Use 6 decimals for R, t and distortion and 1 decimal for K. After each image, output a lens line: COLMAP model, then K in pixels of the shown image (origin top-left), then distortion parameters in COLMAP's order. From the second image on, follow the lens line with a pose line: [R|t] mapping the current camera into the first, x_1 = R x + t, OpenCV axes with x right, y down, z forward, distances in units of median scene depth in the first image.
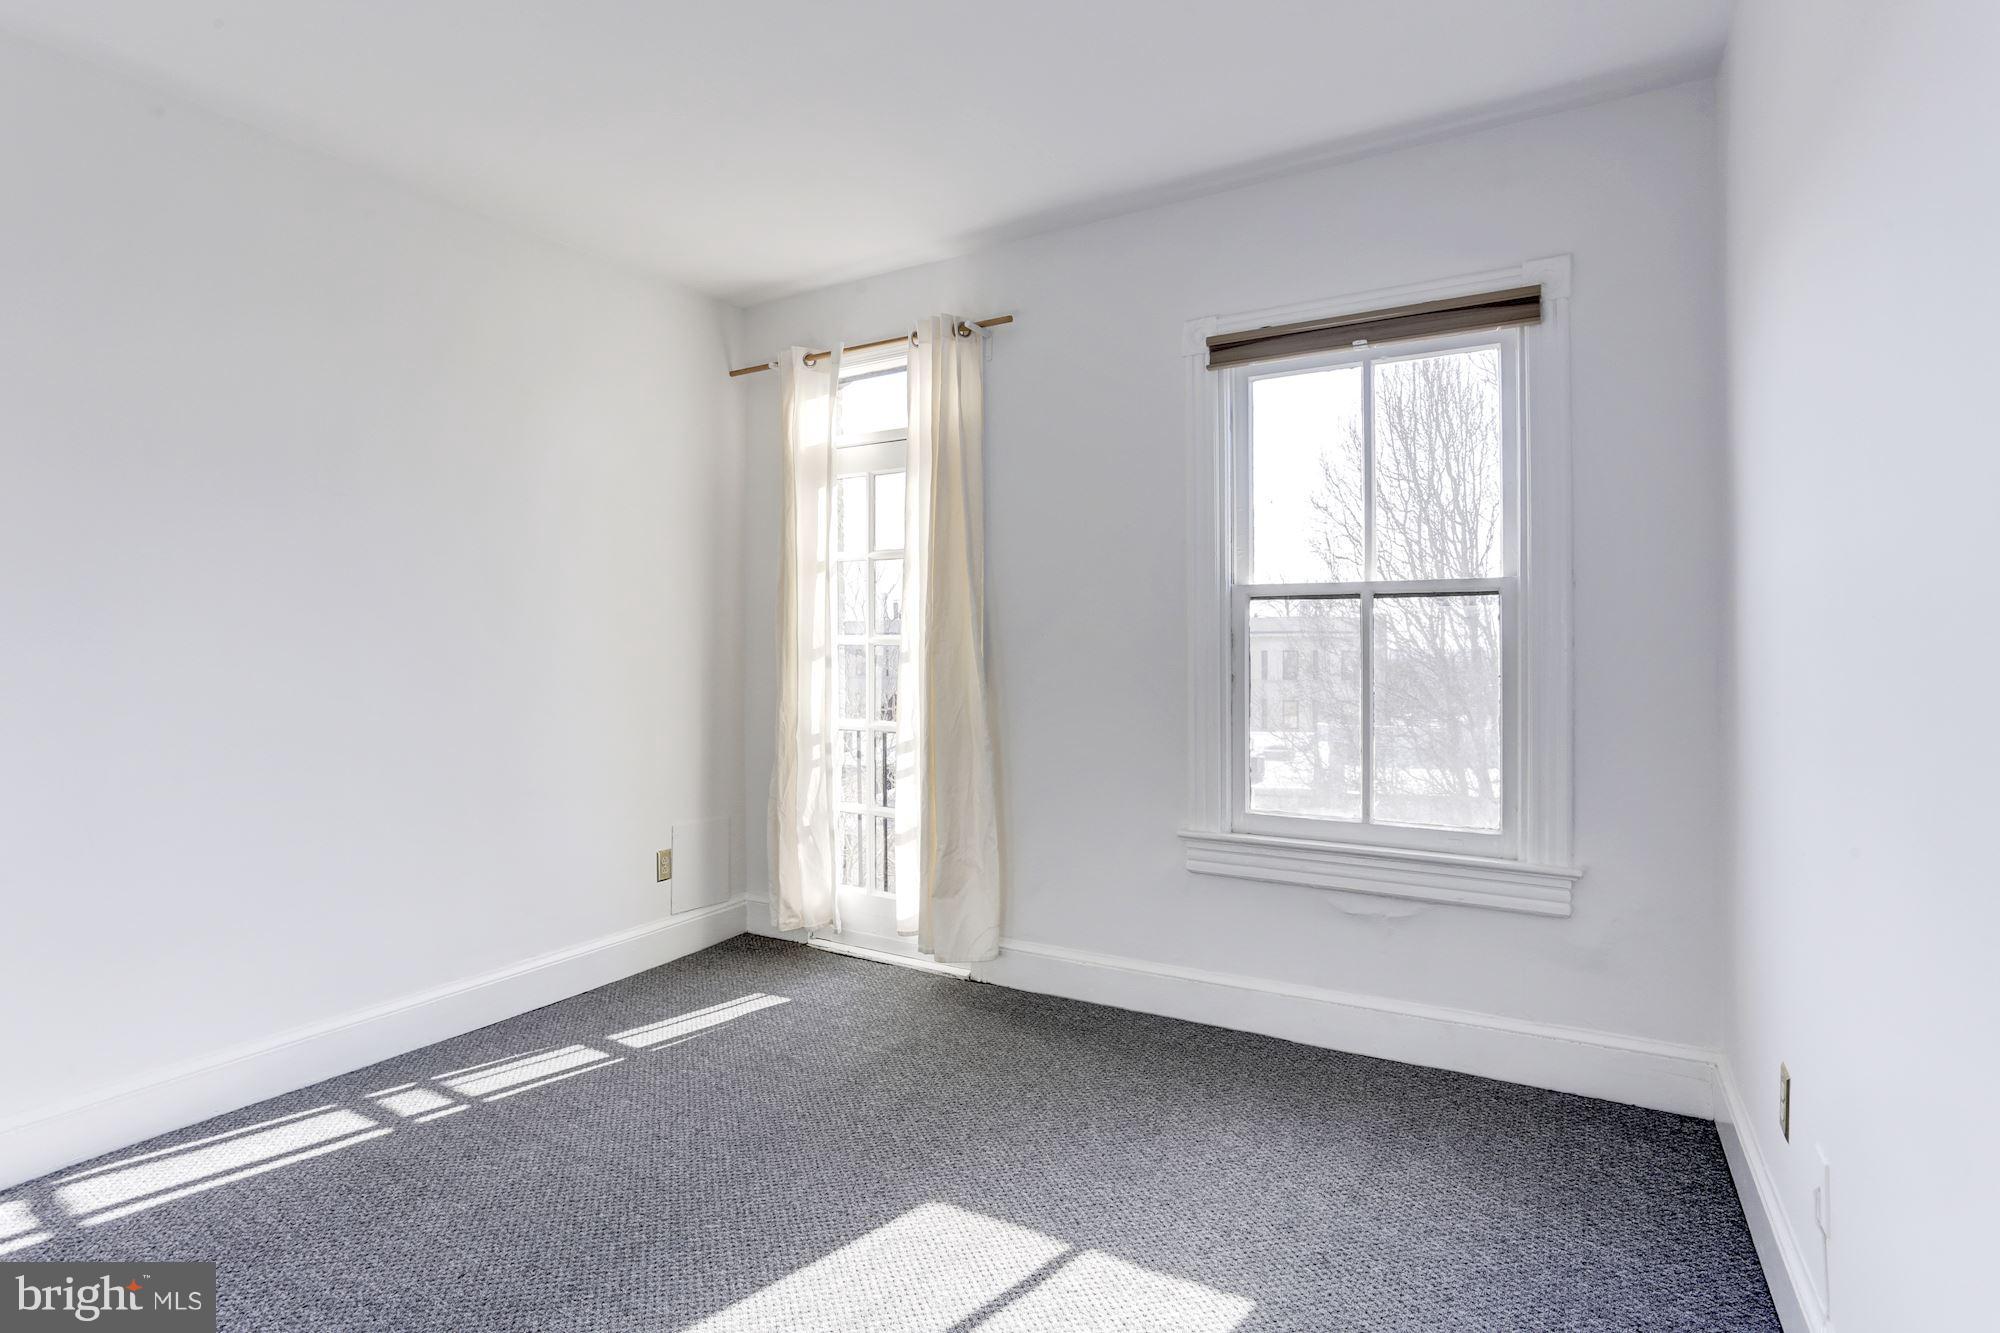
lens RADIAL K [[964.0, 0, 997.0], [0, 964.0, 640.1], [0, 0, 1]] dist [-0.029794, 0.000618]
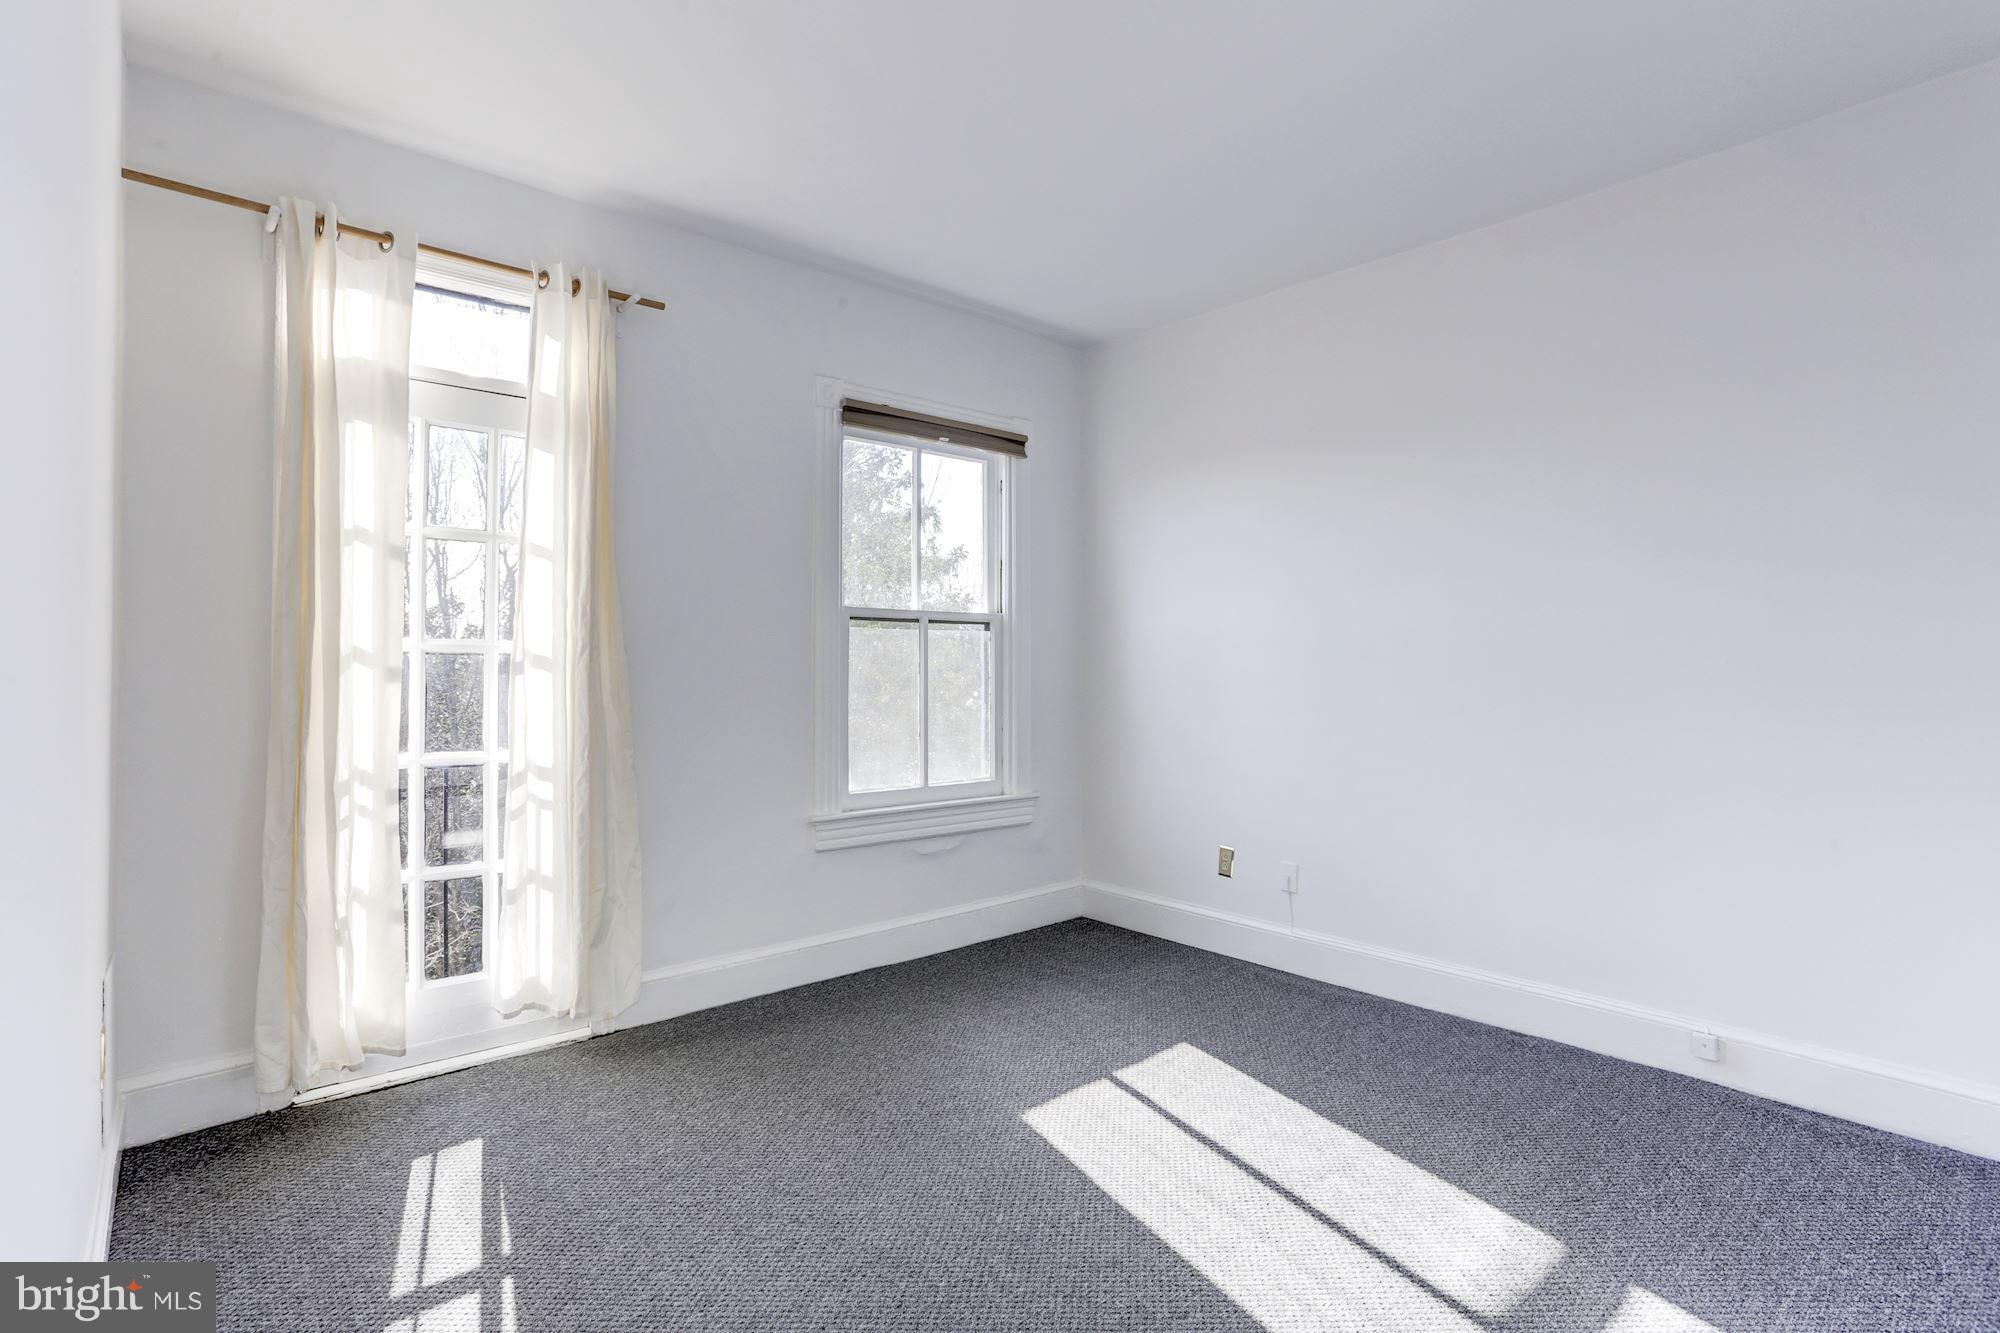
lens RADIAL K [[966.2, 0, 977.3], [0, 966.2, 645.8], [0, 0, 1]] dist [-0.065246, 0.036365]
pose [[0.329048, 0.014921, 0.944195, -0.852805], [-0.013219, 0.999850, -0.011194, 0.003471], [-0.944221, -0.008798, 0.329196, 0.453439]]
